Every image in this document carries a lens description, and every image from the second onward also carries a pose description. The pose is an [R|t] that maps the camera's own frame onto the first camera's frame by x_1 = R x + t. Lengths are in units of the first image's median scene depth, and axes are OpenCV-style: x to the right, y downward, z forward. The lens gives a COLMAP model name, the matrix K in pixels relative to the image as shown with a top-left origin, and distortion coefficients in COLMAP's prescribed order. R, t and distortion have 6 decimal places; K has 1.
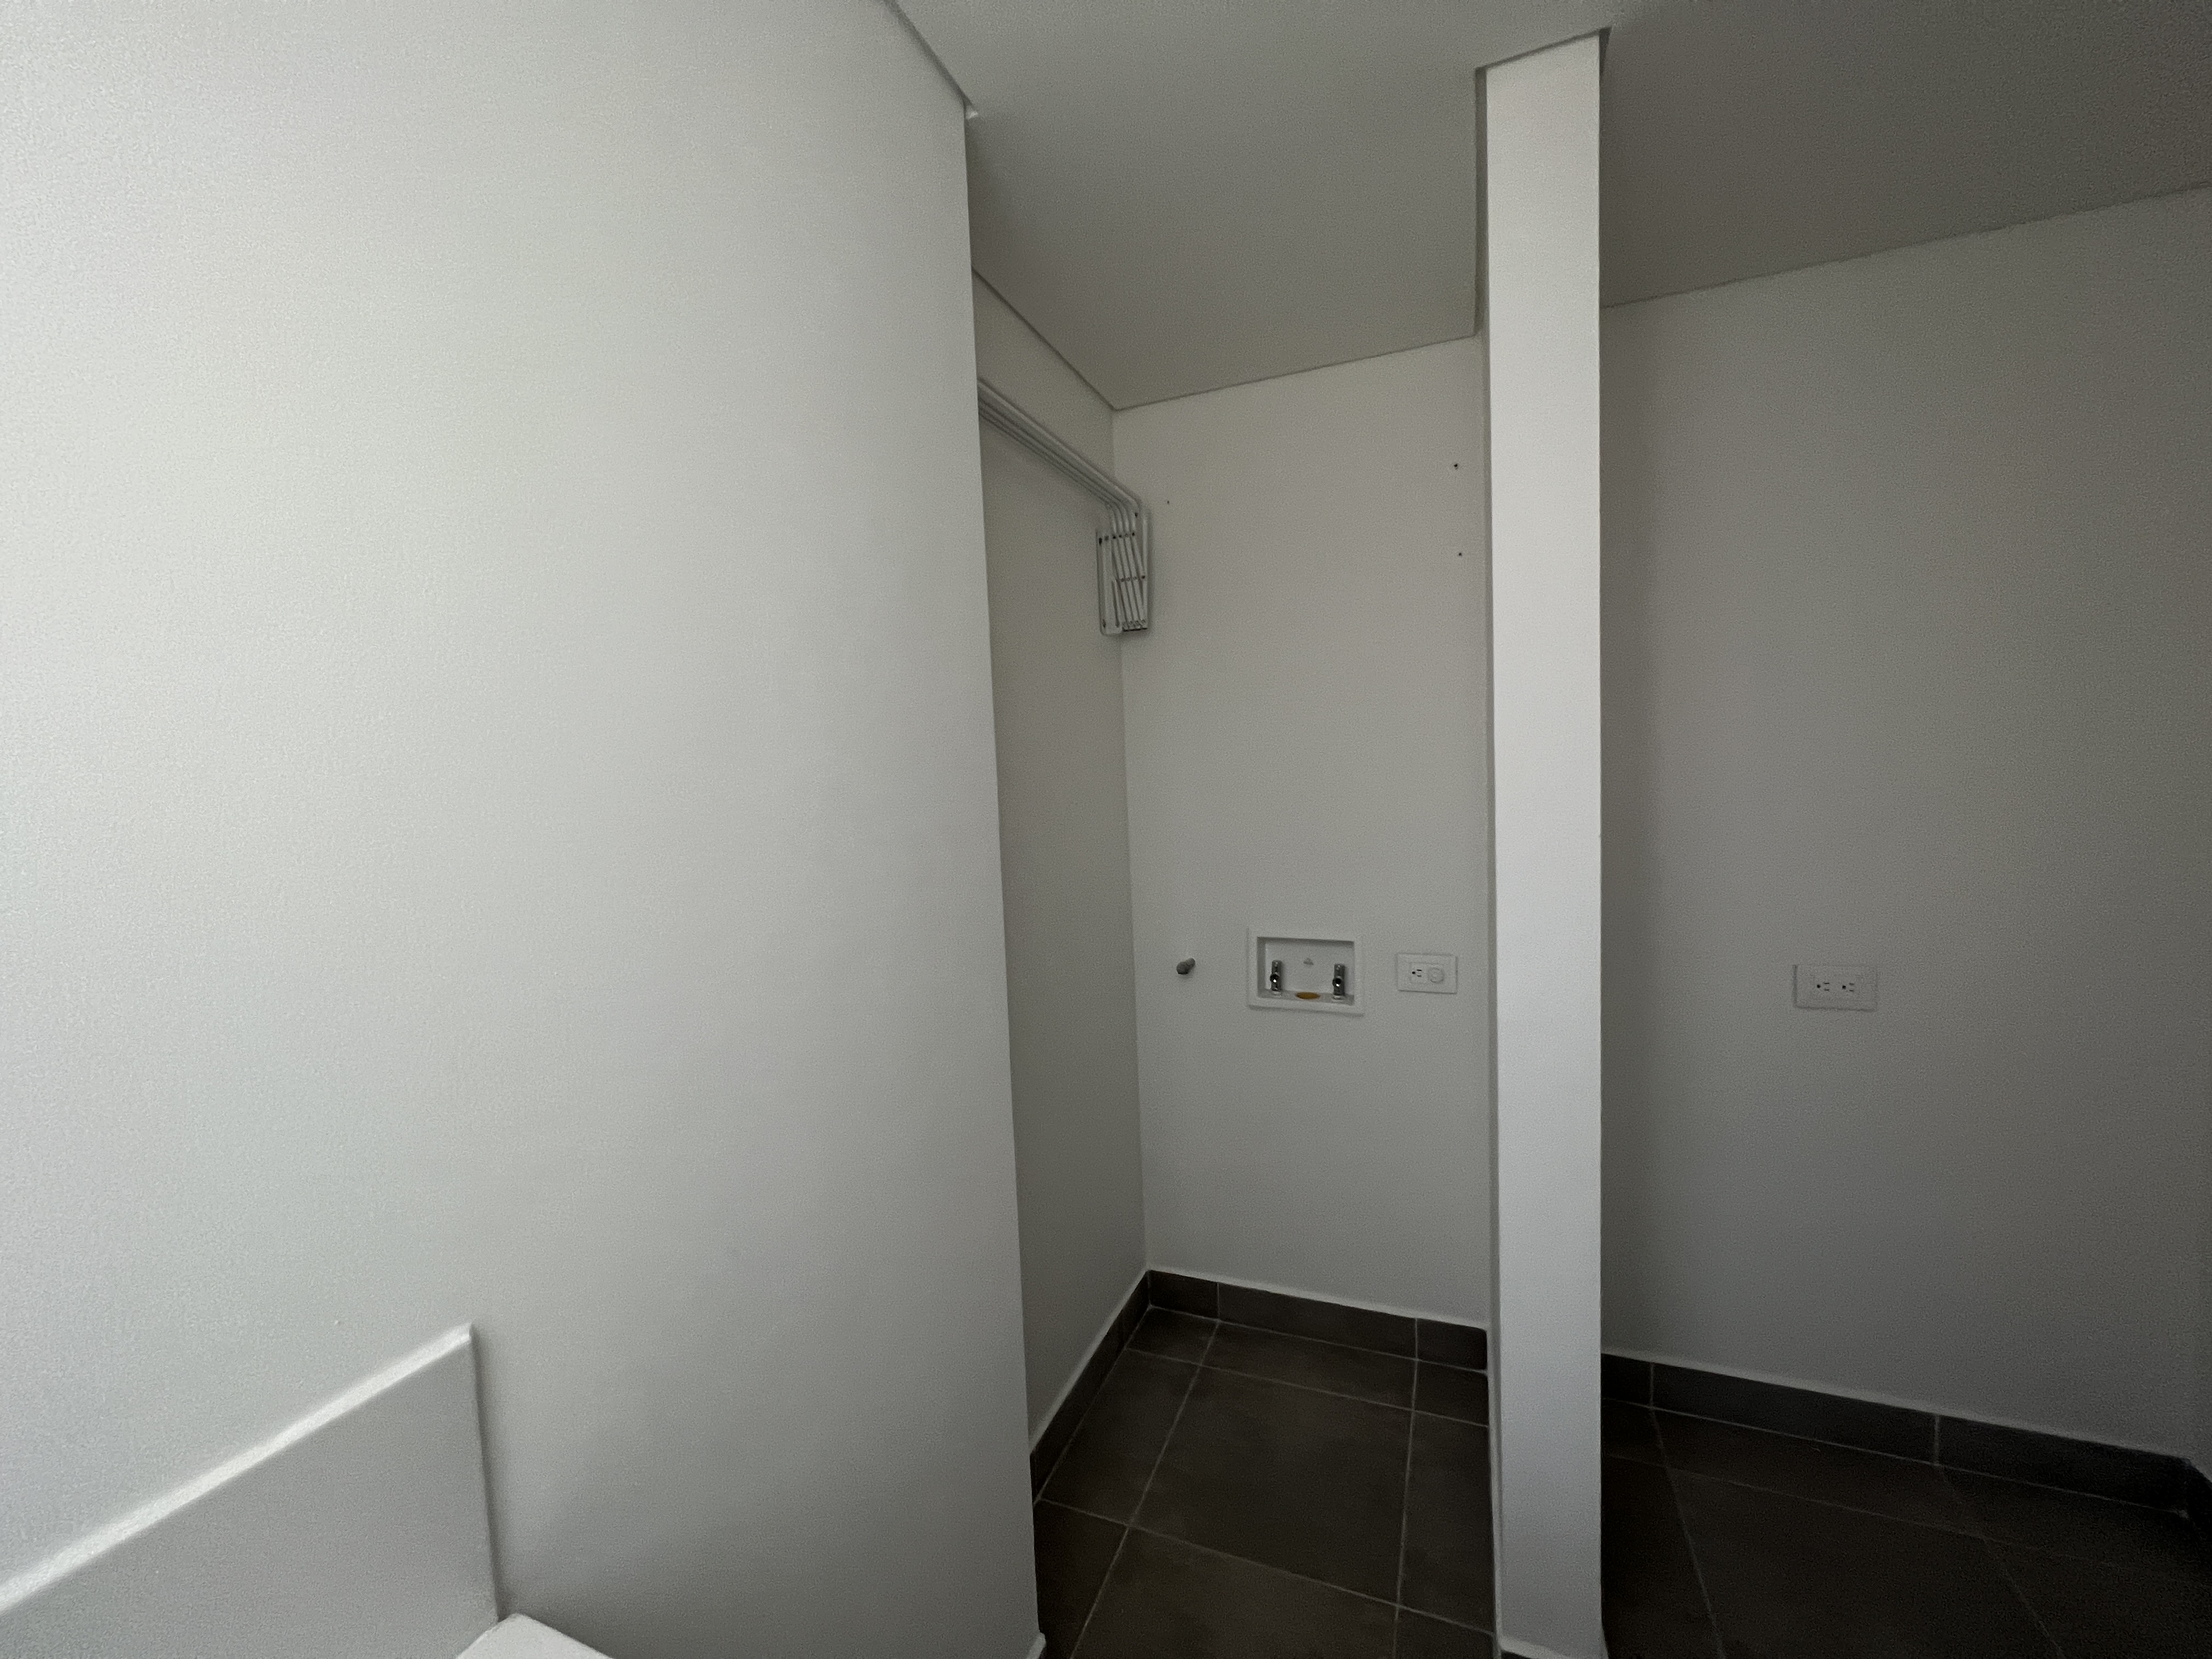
lens RADIAL K [[883.1, 0, 1104.9], [0, 883.1, 823.1], [0, 0, 1]] dist [0.000308, 0.000418]
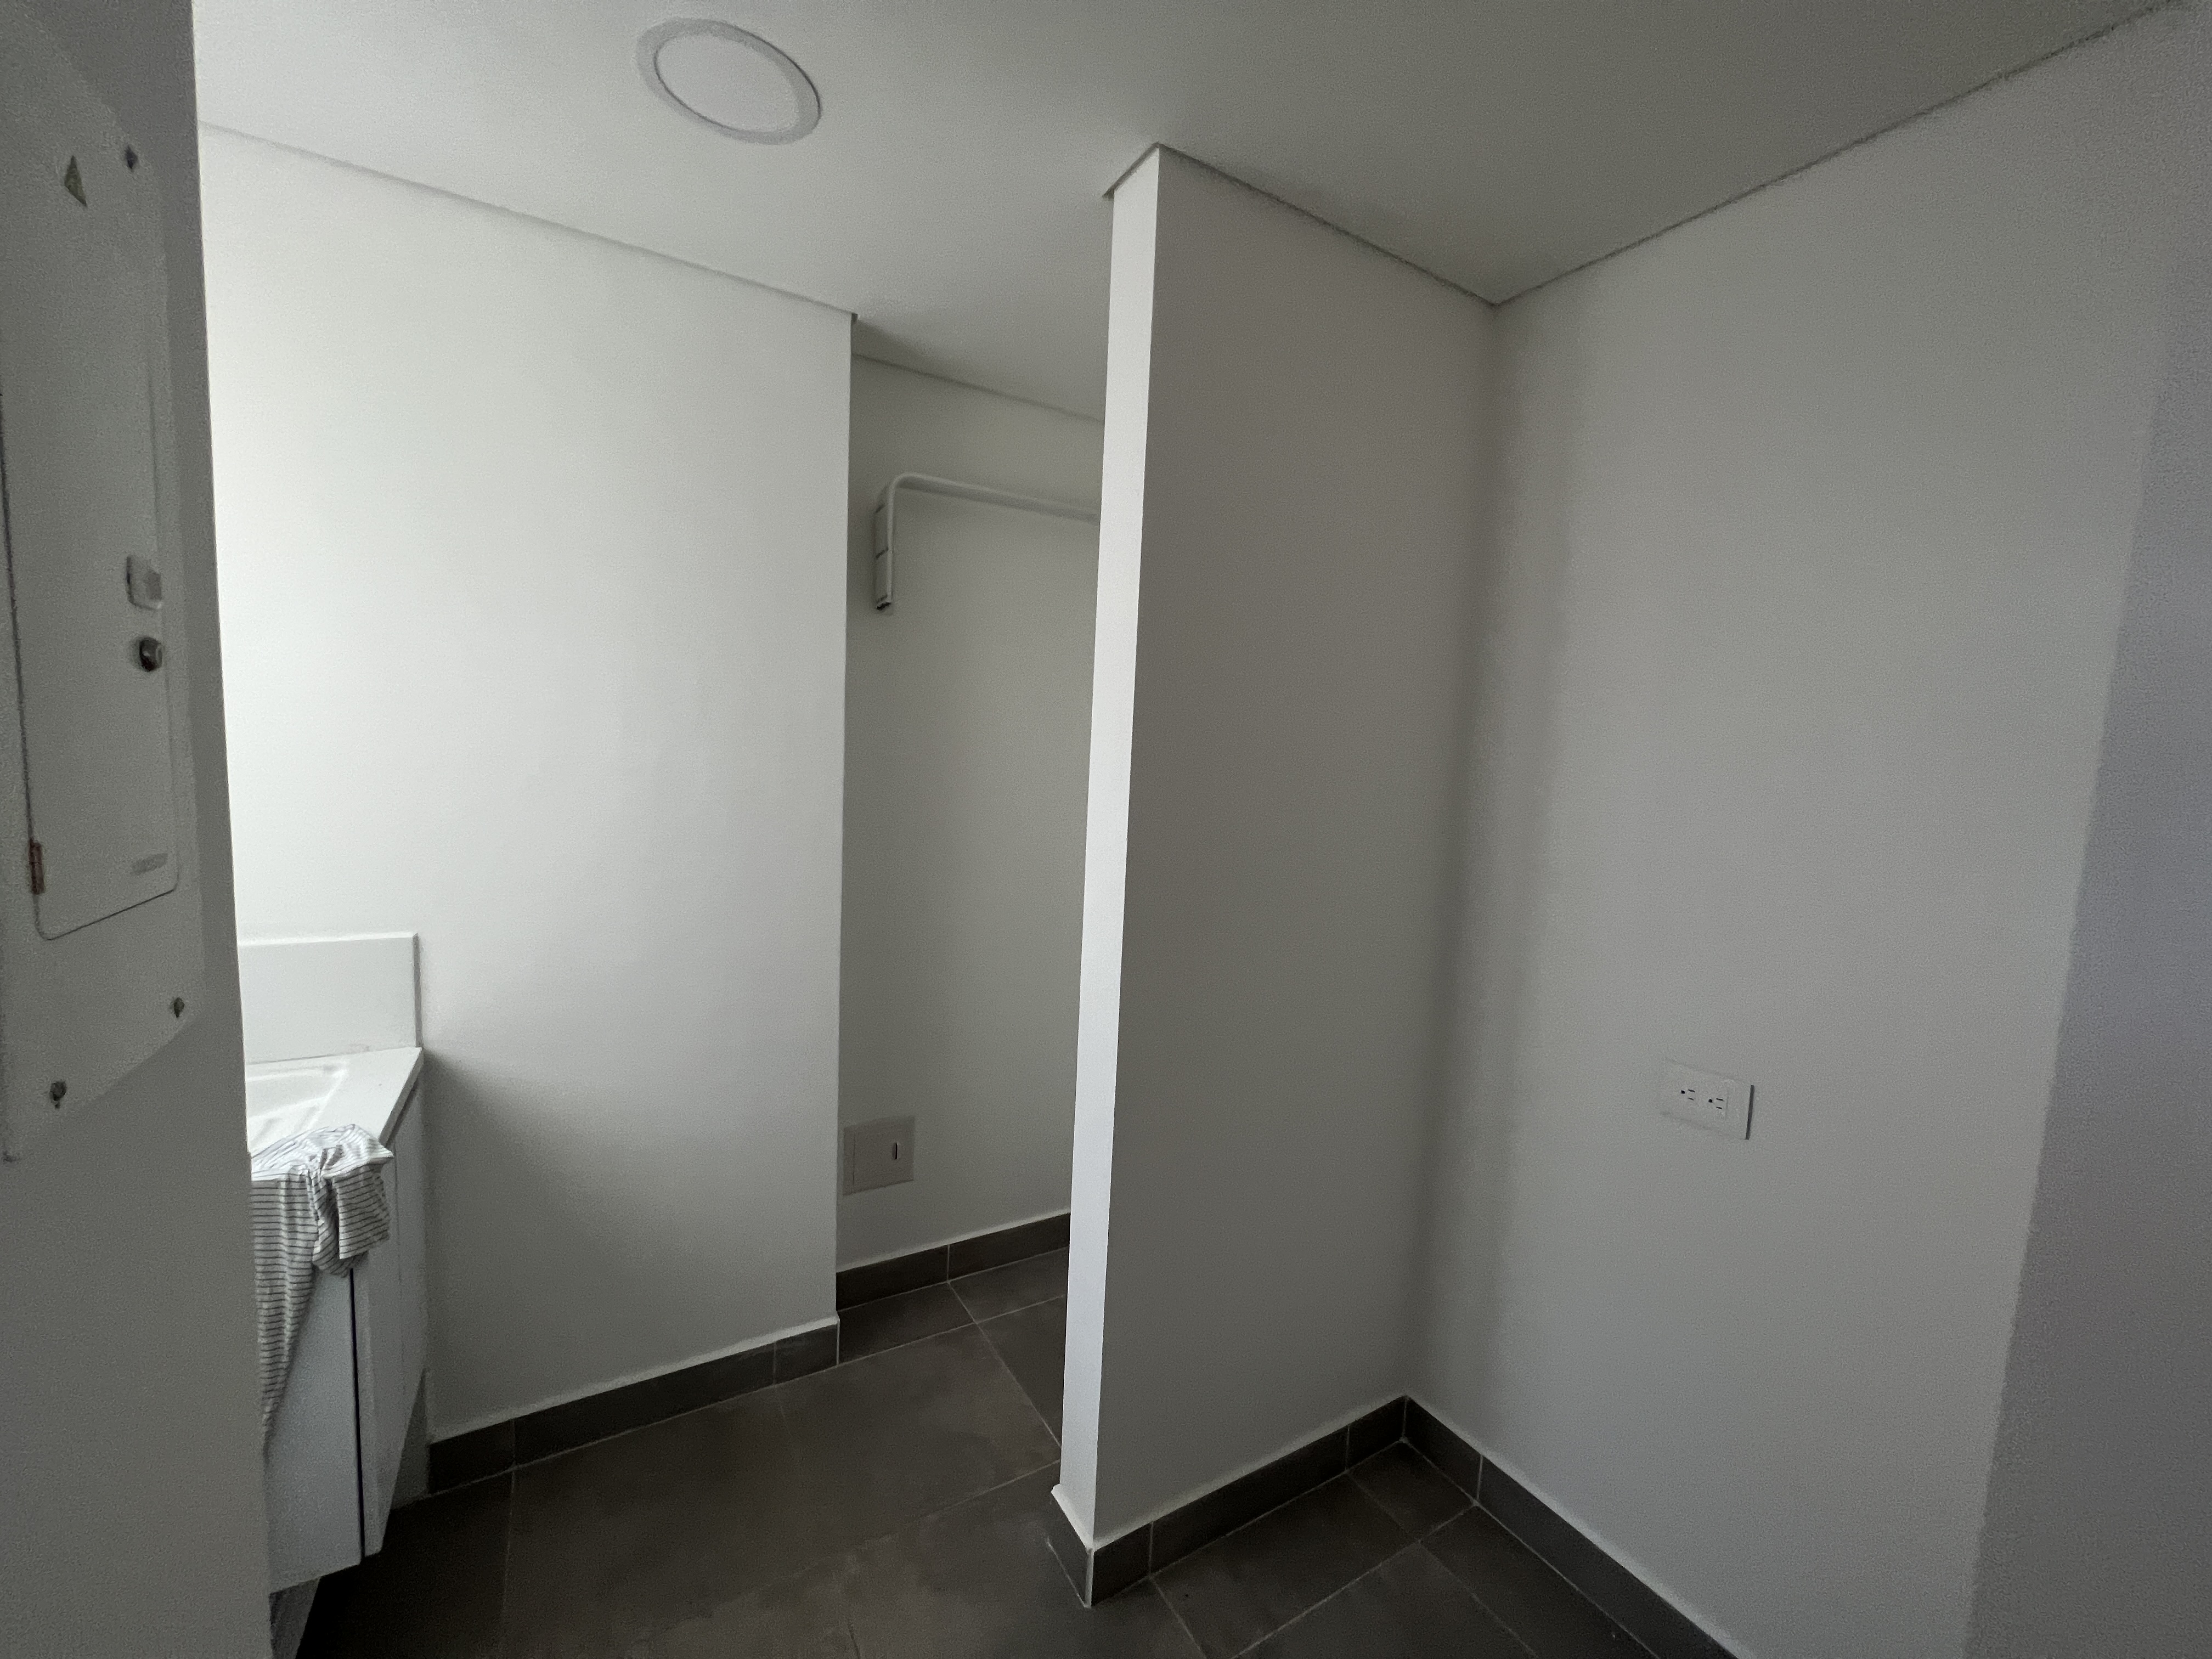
lens RADIAL K [[883.1, 0, 1093.8], [0, 883.1, 839.6], [0, 0, 1]] dist [0.000308, 0.000418]
pose [[0.794161, 0.126726, -0.594347, 0.841961], [-0.109962, 0.991838, 0.064548, -0.037906], [0.597675, 0.014094, 0.801614, 0.026501]]
